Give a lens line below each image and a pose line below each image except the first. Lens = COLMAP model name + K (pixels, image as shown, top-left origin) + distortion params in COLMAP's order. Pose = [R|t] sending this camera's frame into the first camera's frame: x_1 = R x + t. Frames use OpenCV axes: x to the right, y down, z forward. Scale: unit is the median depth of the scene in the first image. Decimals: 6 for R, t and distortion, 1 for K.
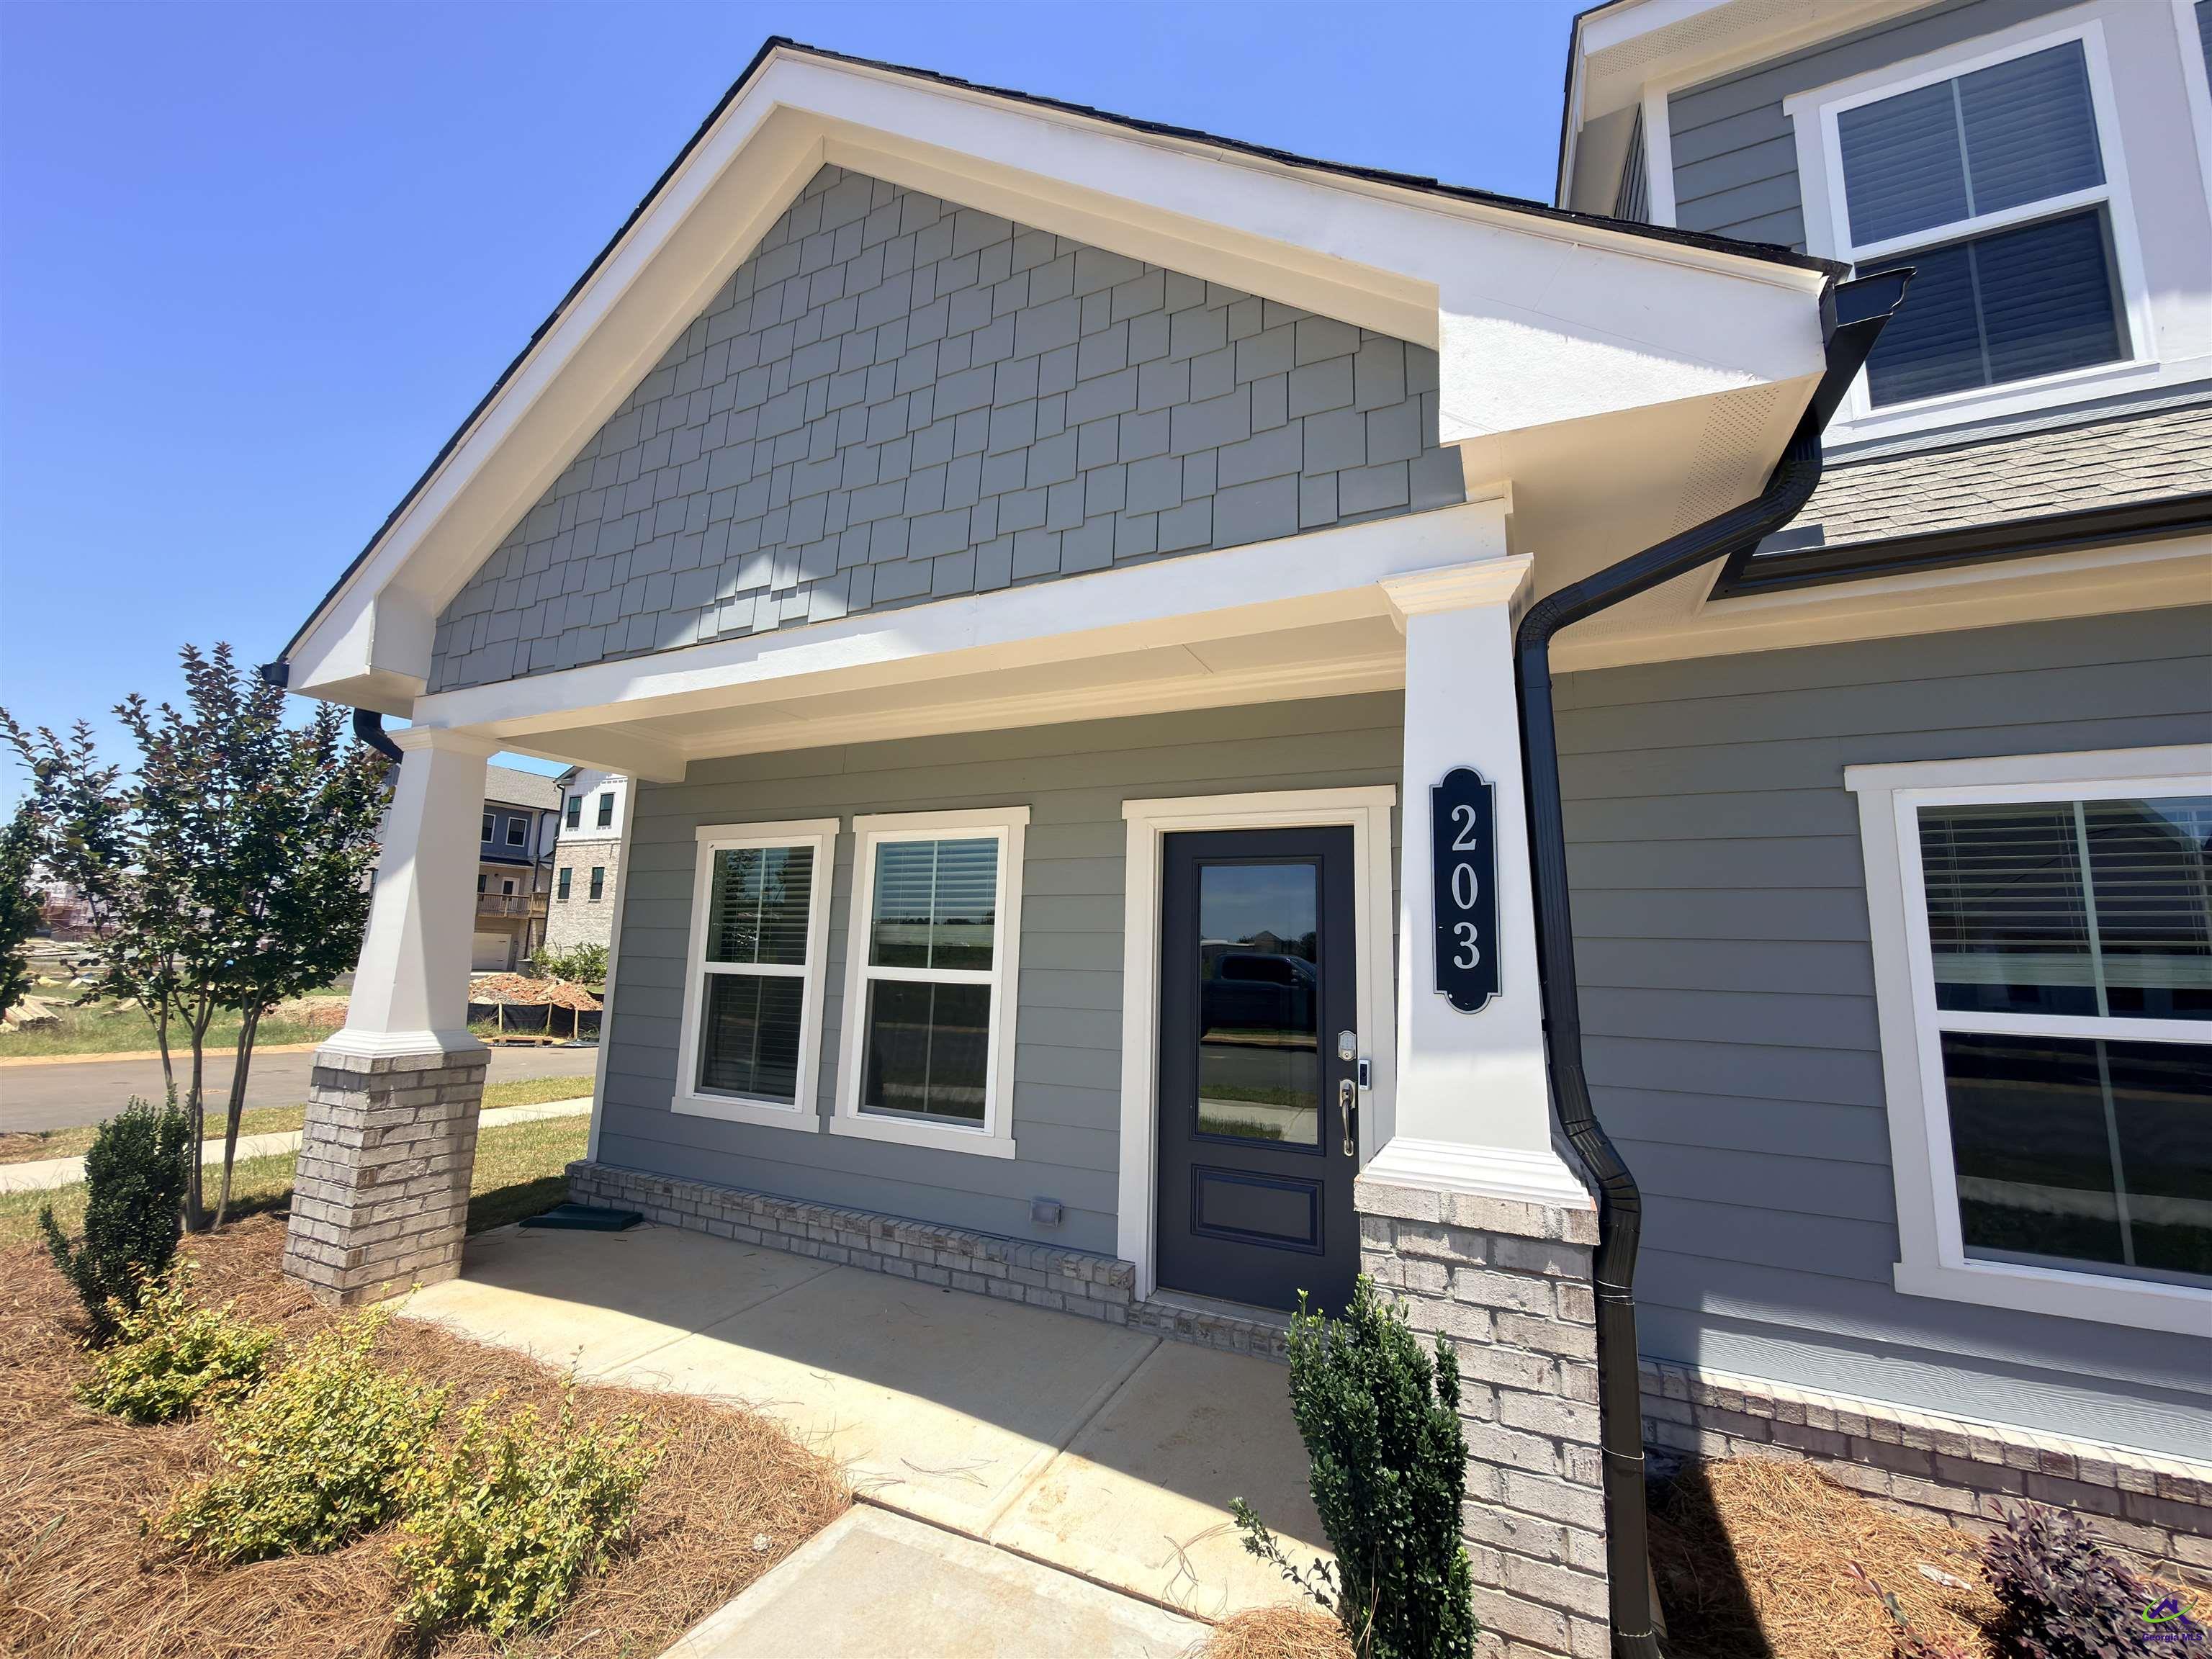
lens RADIAL K [[885.4, 0, 1112.4], [0, 885.4, 831.6], [0, 0, 1]] dist [0.000714, 0.000396]
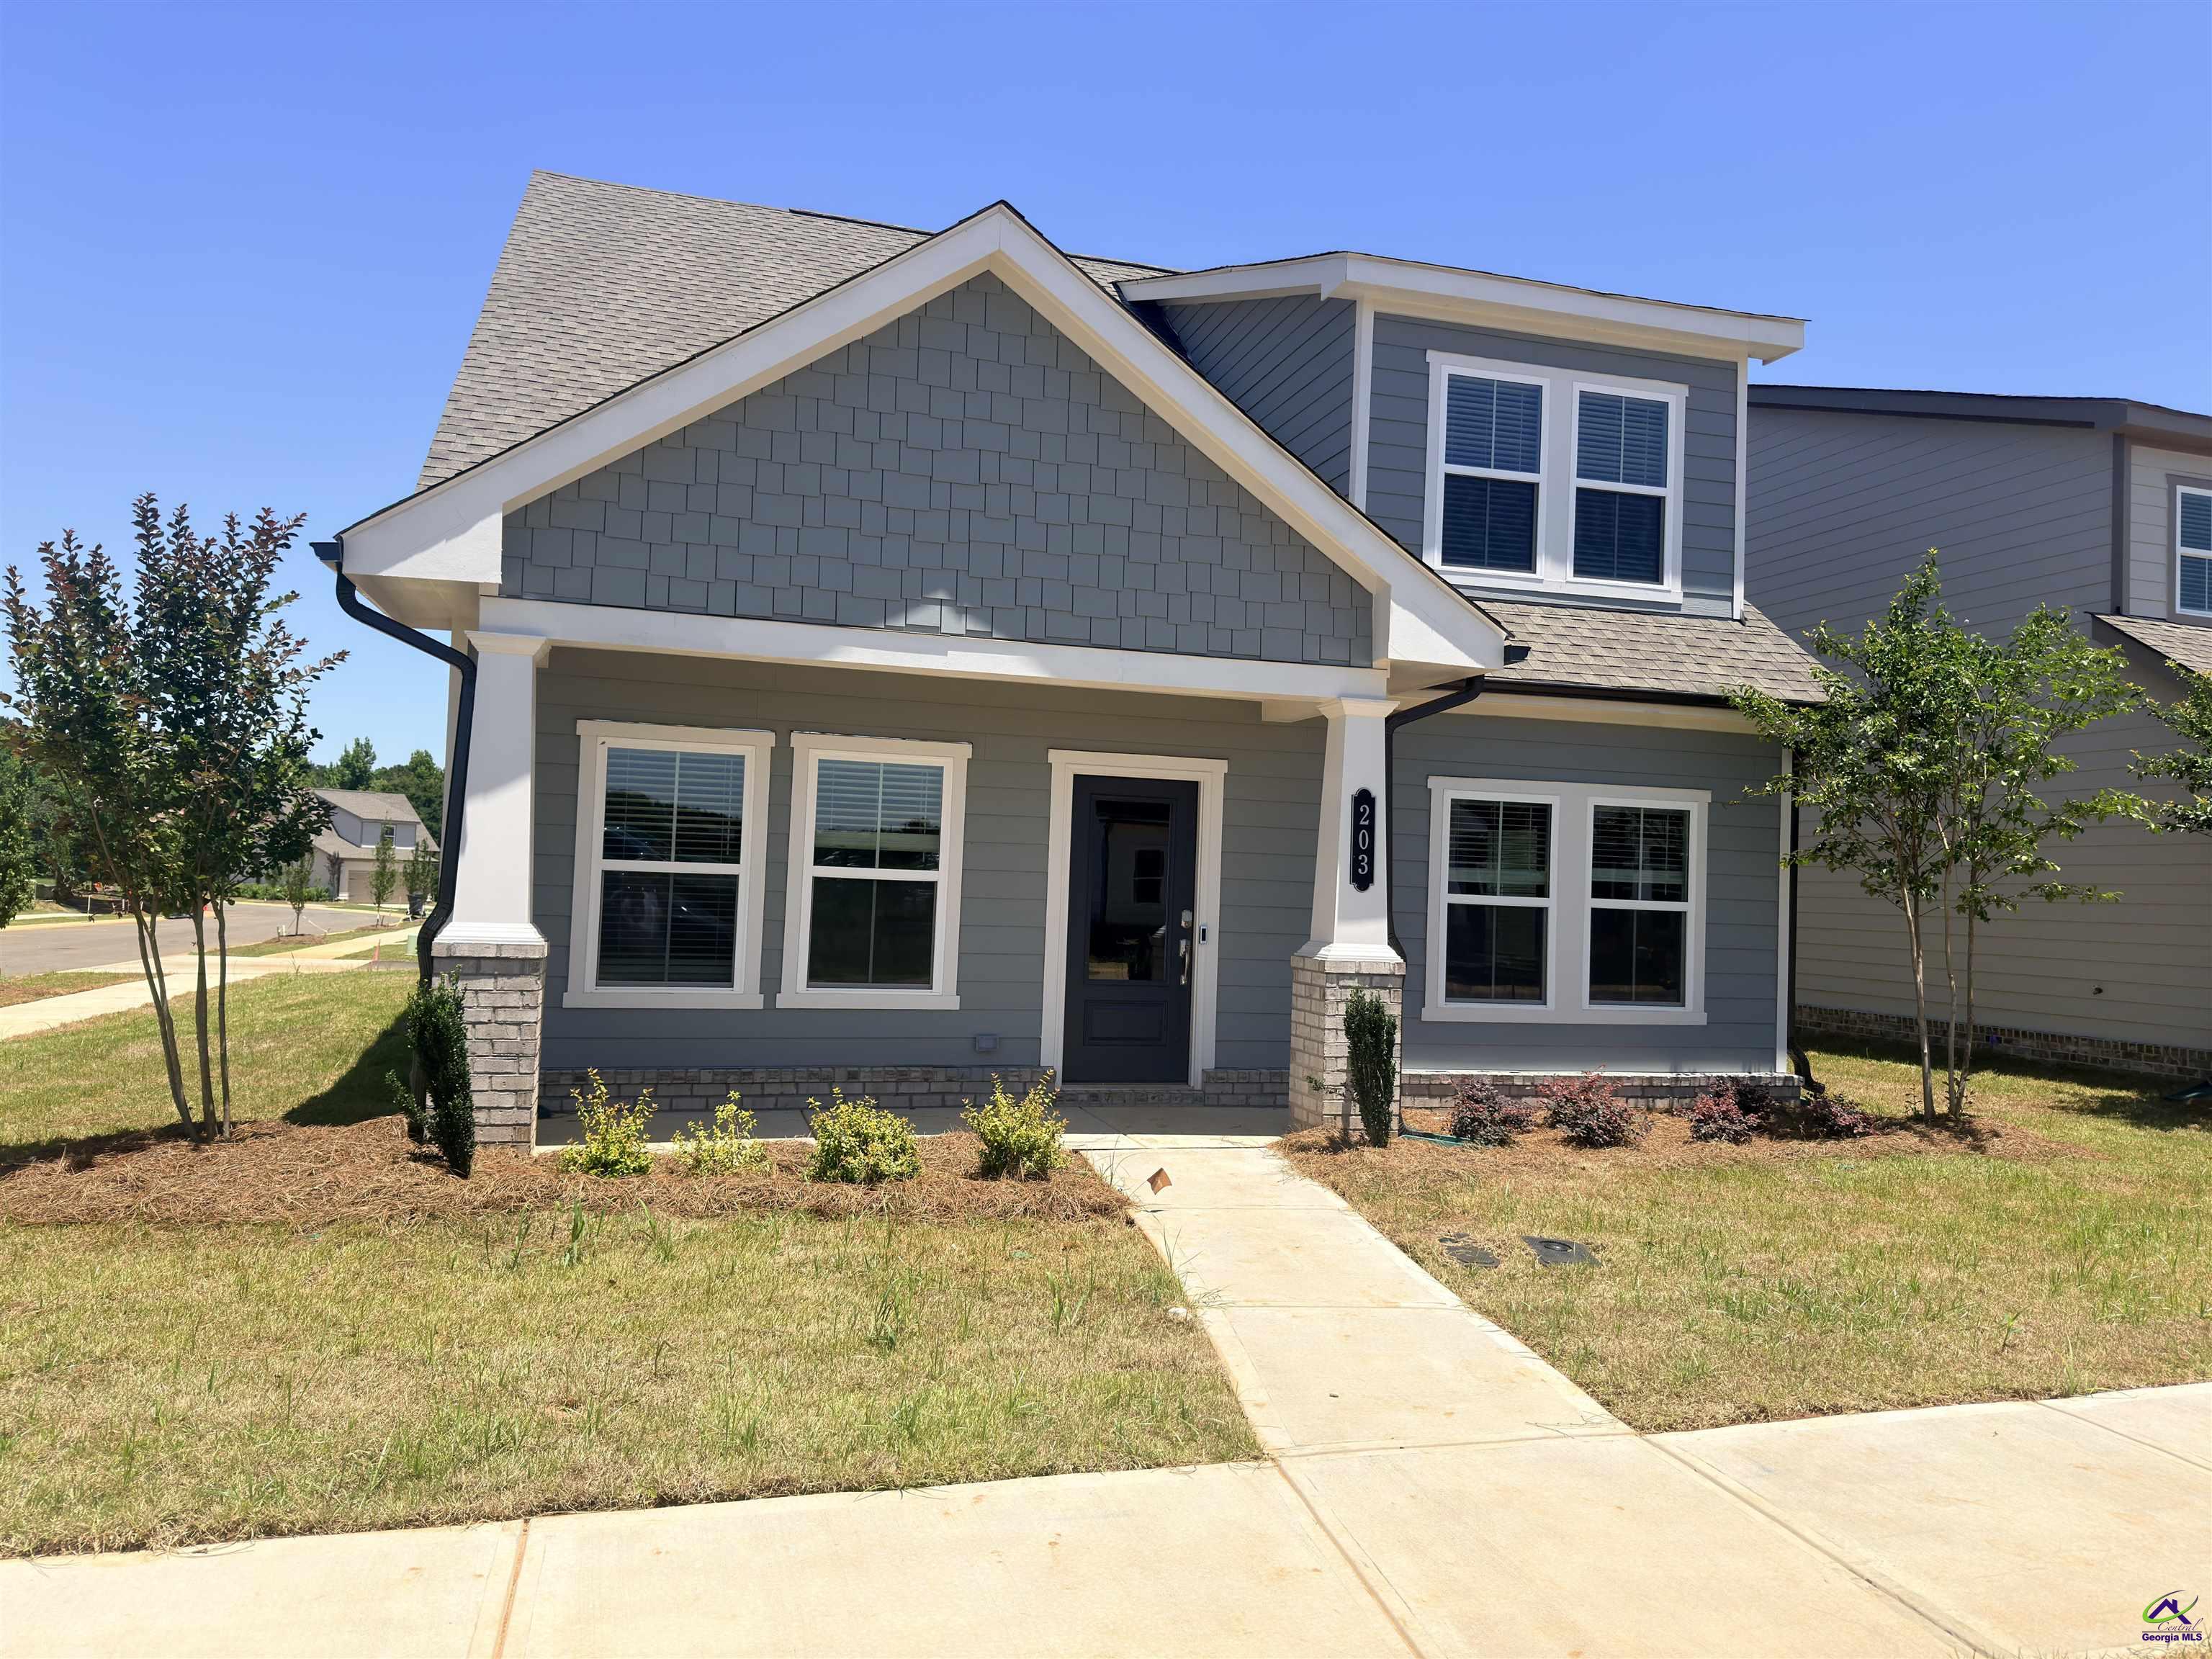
lens RADIAL K [[1538.8, 0, 1147.1], [0, 1538.8, 838.4], [0, 0, 1]] dist [0.100586, -0.020422]
pose [[0.742045, 0.022570, 0.669970, -1.434209], [-0.113471, 0.989240, 0.092354, -0.131693], [-0.660676, -0.144553, 0.736622, -0.850651]]
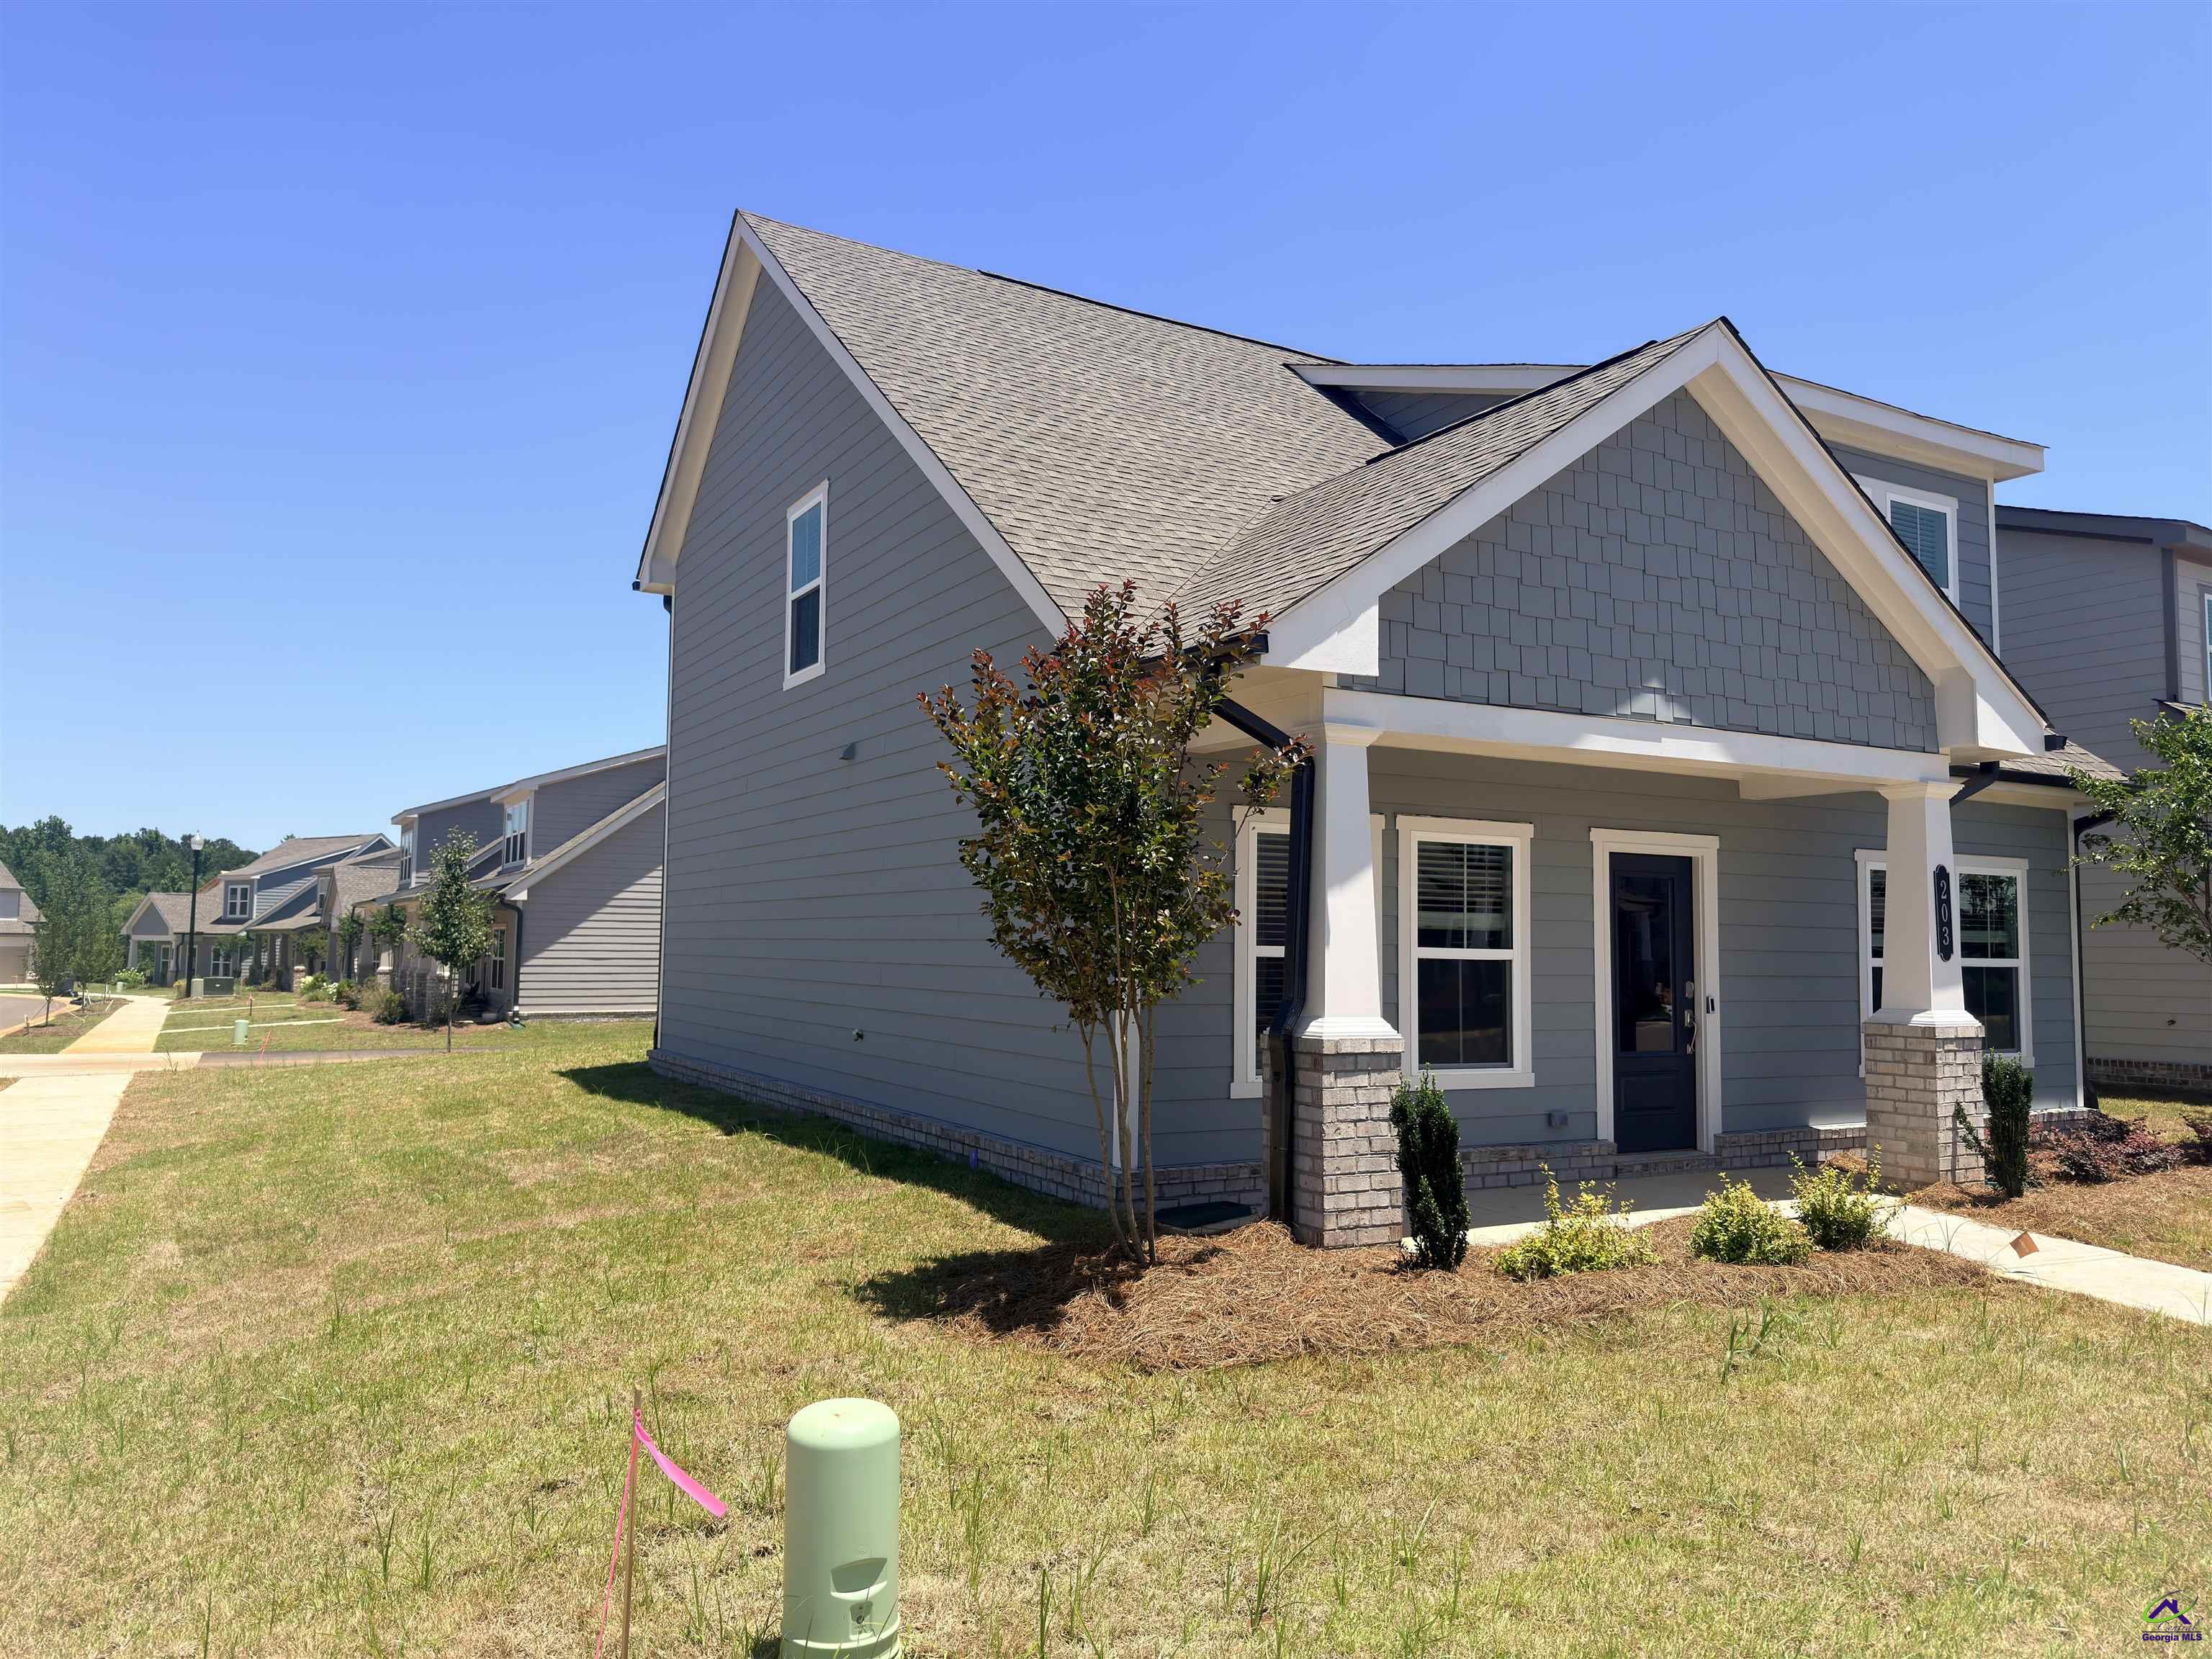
lens RADIAL K [[1538.8, 0, 1161.5], [0, 1538.8, 842.1], [0, 0, 1]] dist [0.100586, -0.020422]
pose [[0.554467, 0.036935, 0.831386, -2.361022], [-0.113873, 0.992985, 0.031830, -0.012679], [-0.824378, -0.112321, 0.554783, 0.187284]]
